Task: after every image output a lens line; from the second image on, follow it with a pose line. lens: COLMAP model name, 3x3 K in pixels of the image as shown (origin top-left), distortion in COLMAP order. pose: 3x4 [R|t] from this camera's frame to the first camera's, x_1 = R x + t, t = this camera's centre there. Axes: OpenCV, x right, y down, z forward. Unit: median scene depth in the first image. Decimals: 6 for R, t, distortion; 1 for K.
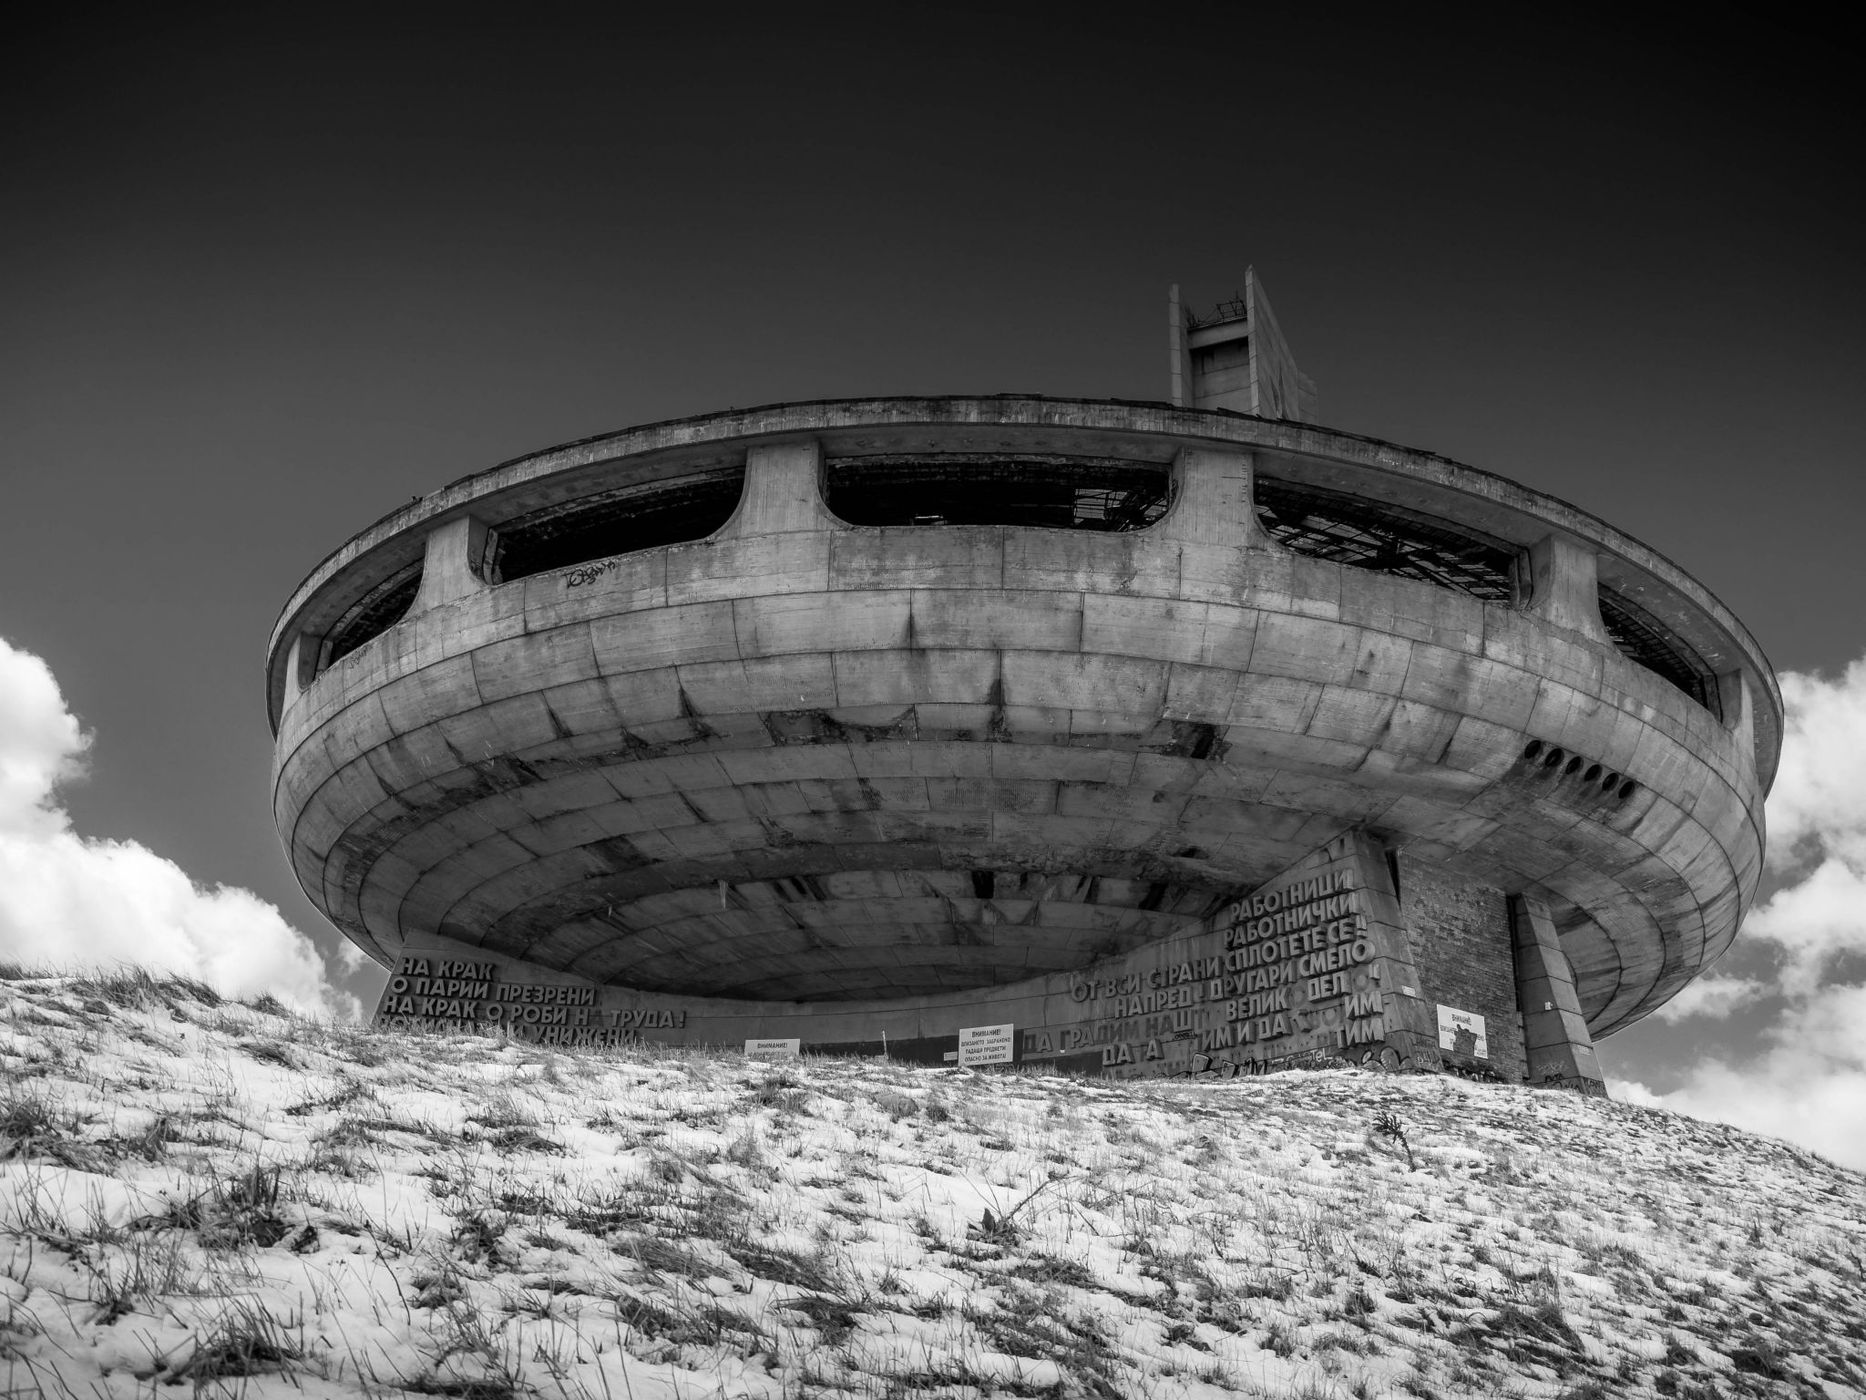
lens RADIAL K [[1633.8, 0, 932.2], [0, 1633.8, 711.2], [0, 0, 1]] dist [-0.004358, -0.001446]
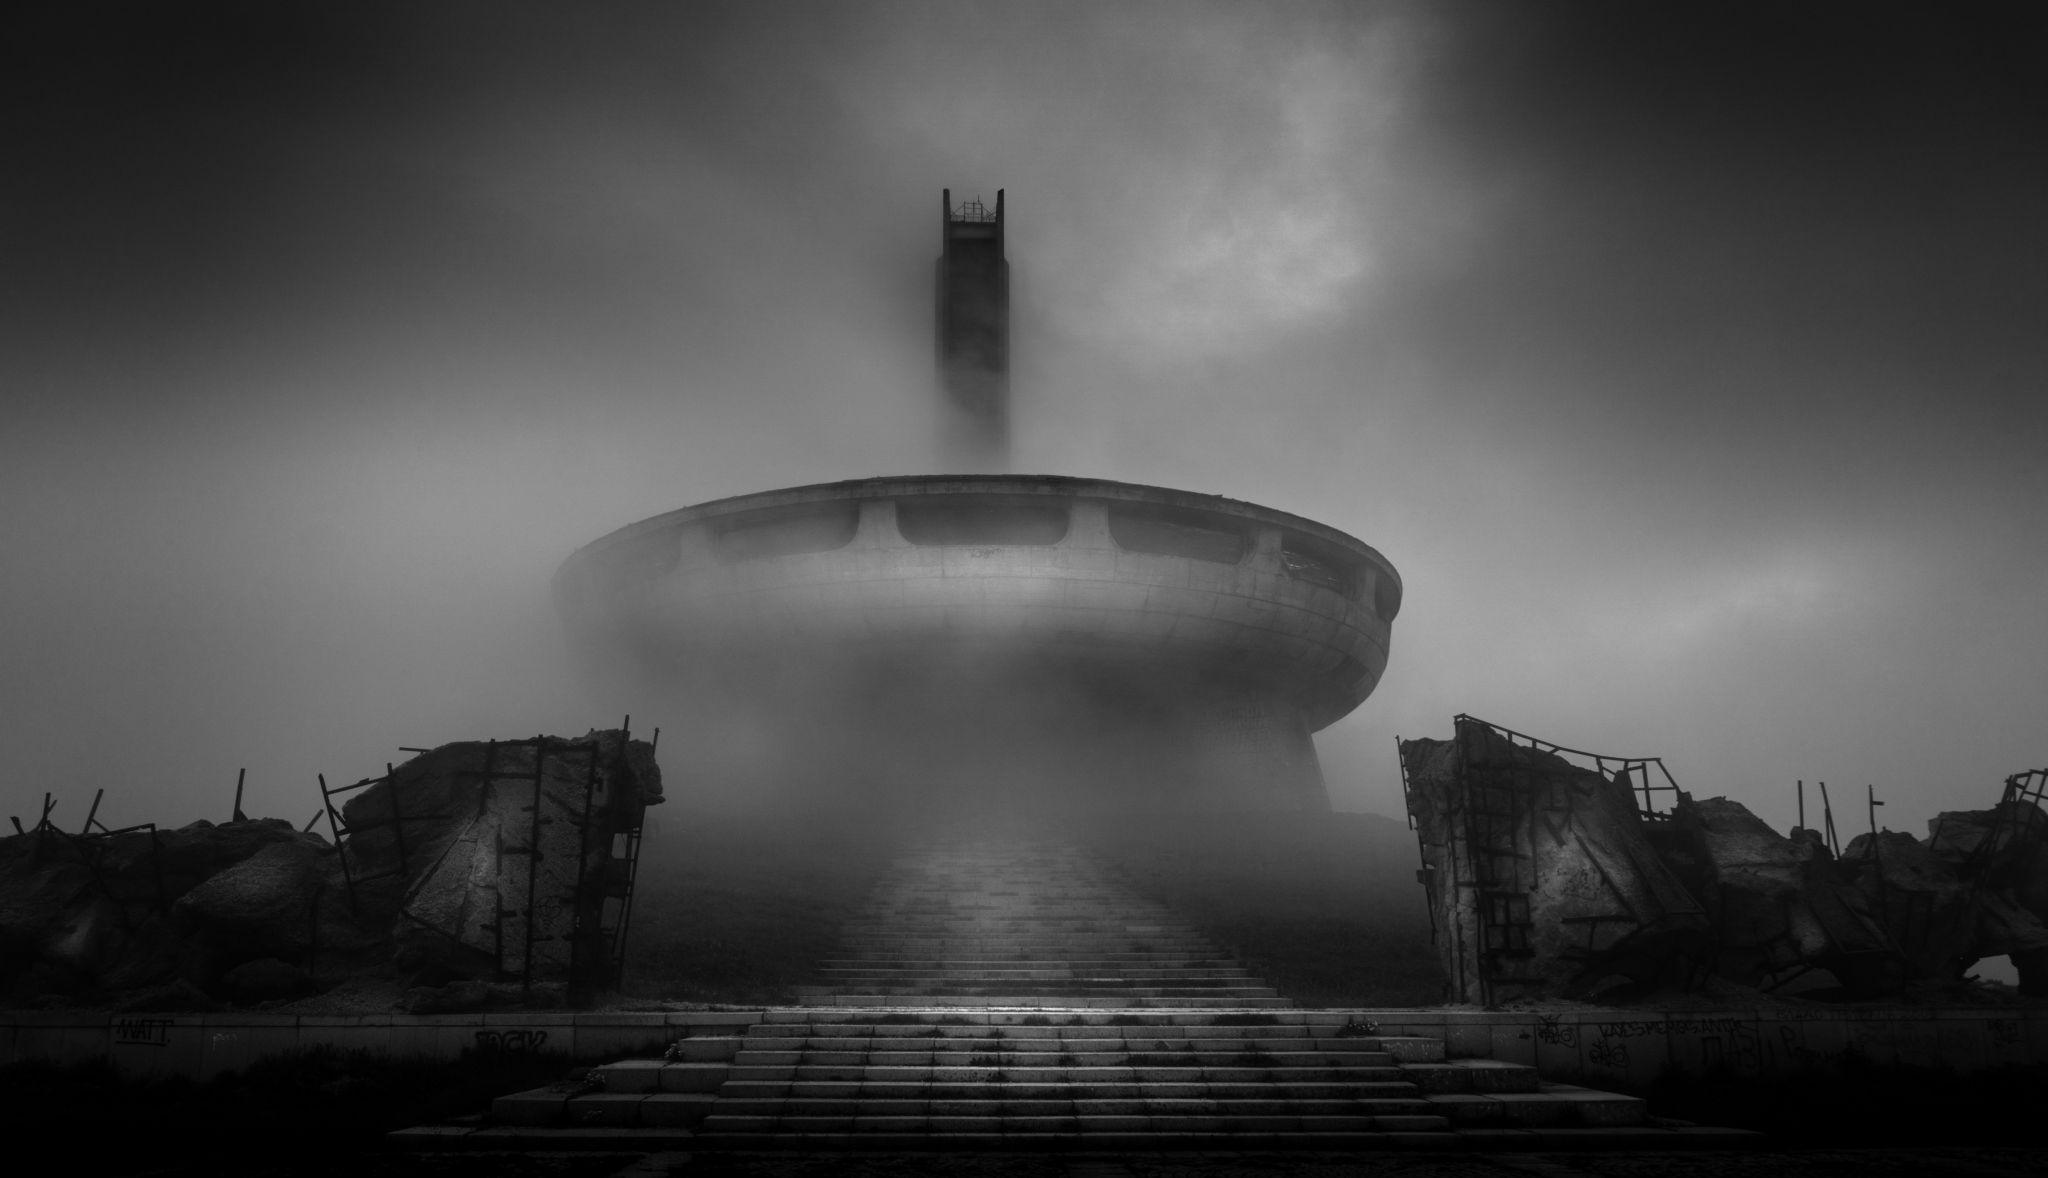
lens RADIAL K [[1517.3, 0, 985.1], [0, 1517.3, 693.2], [0, 0, 1]] dist [-0.009233, -0.013745]
pose [[0.892080, 0.033094, 0.450665, -1.071145], [-0.141605, 0.967554, 0.209252, -0.315500], [-0.429118, -0.250486, 0.867822, -0.642083]]
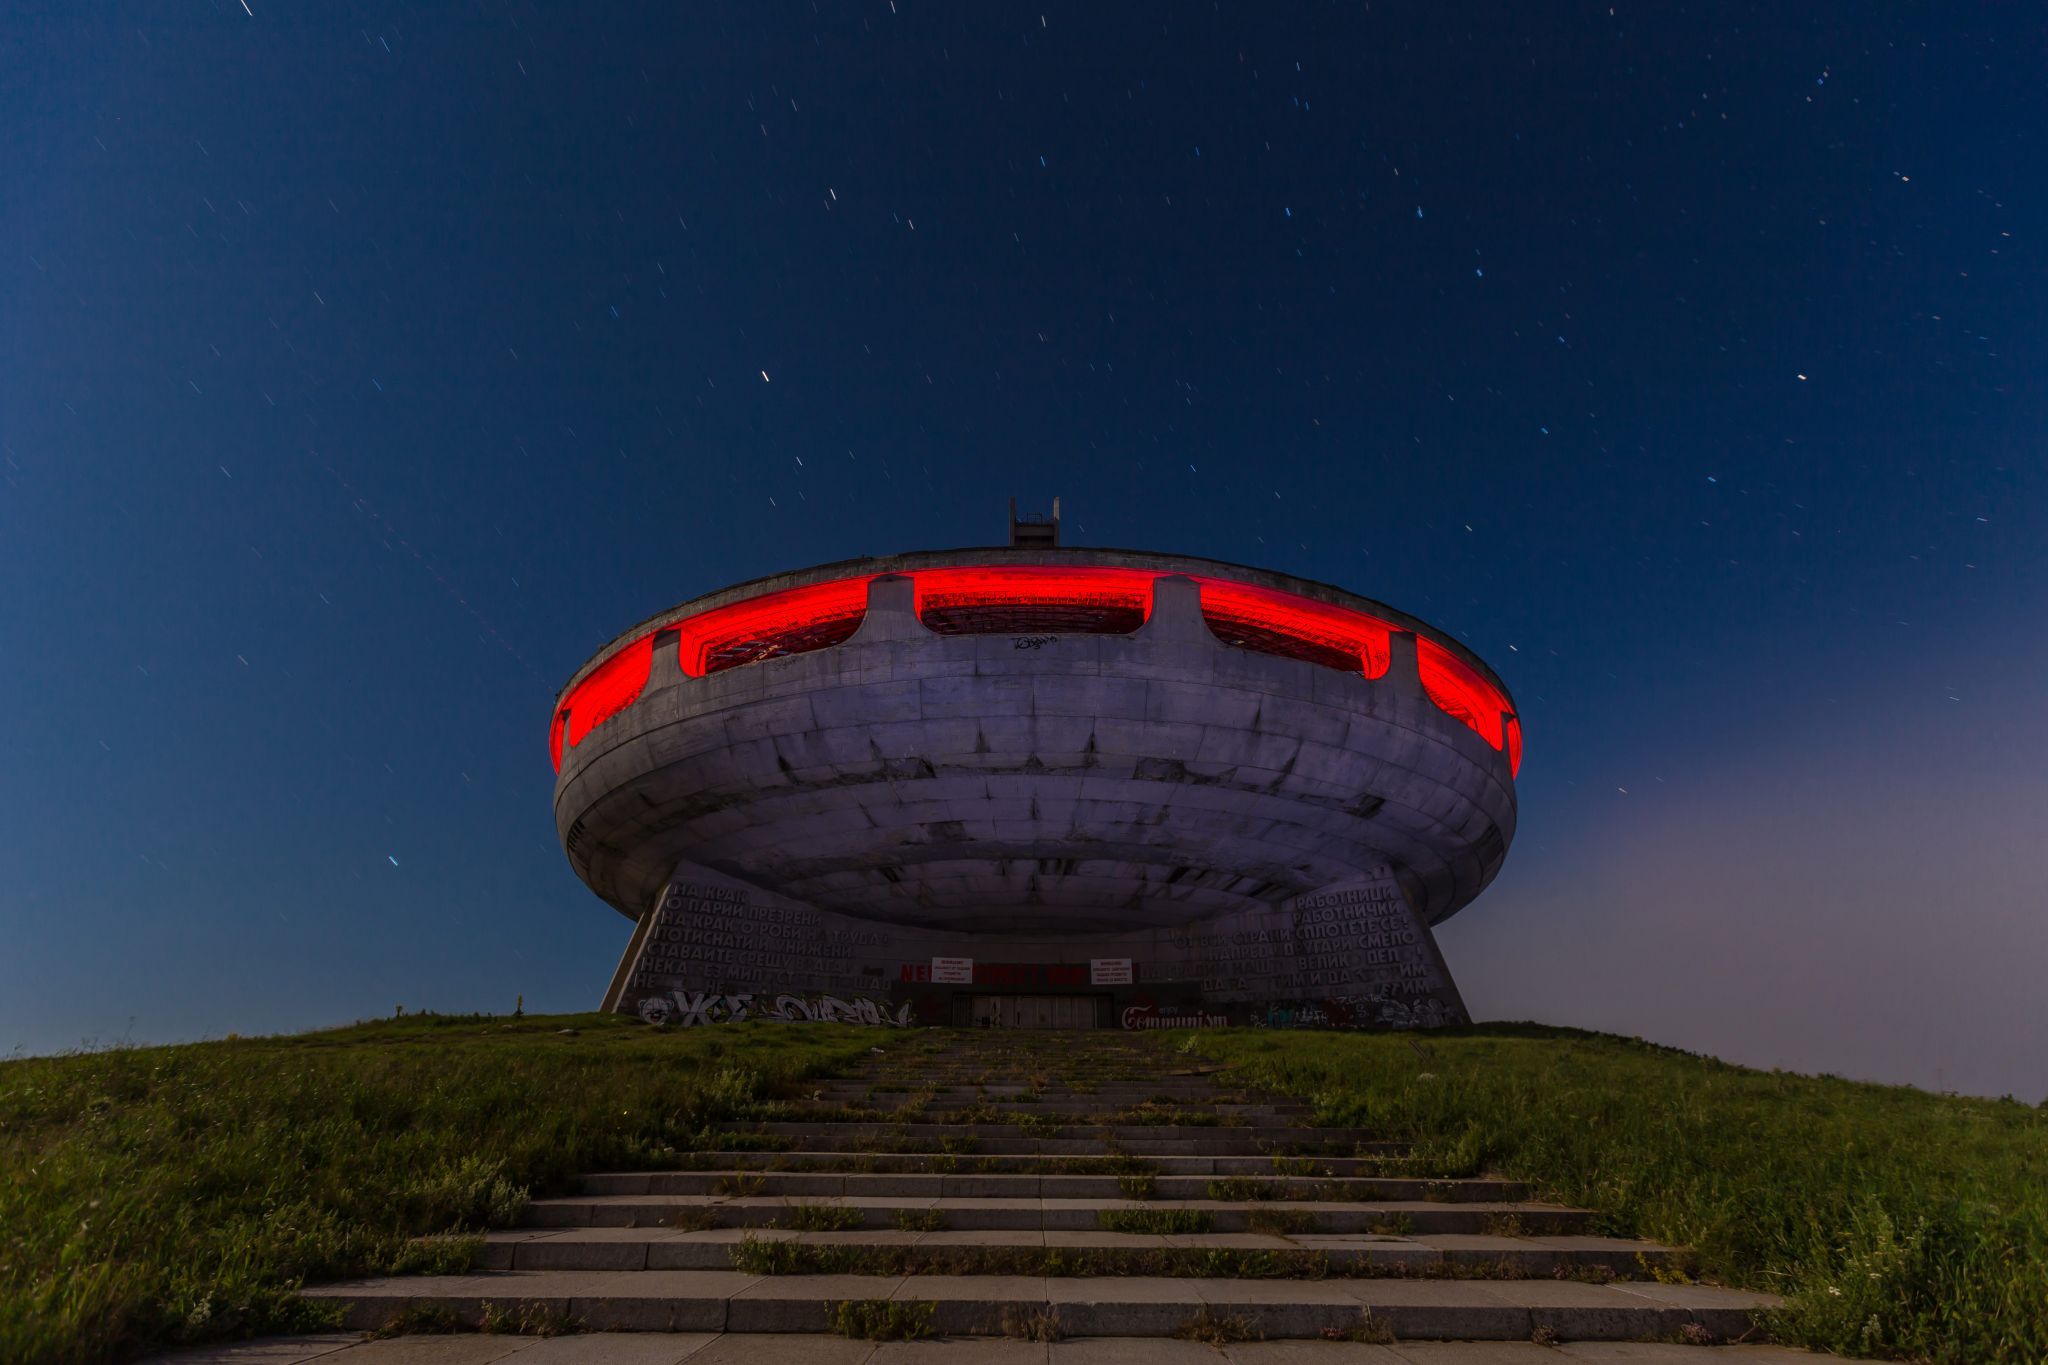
lens RADIAL K [[937.2, 0, 1028.6], [0, 937.2, 683.1], [0, 0, 1]] dist [0.001442, 0.000029]
pose [[0.901627, 0.155847, 0.403462, -0.563432], [-0.140303, 0.987770, -0.068012, 0.007089], [-0.409127, 0.004714, 0.912465, 0.277963]]
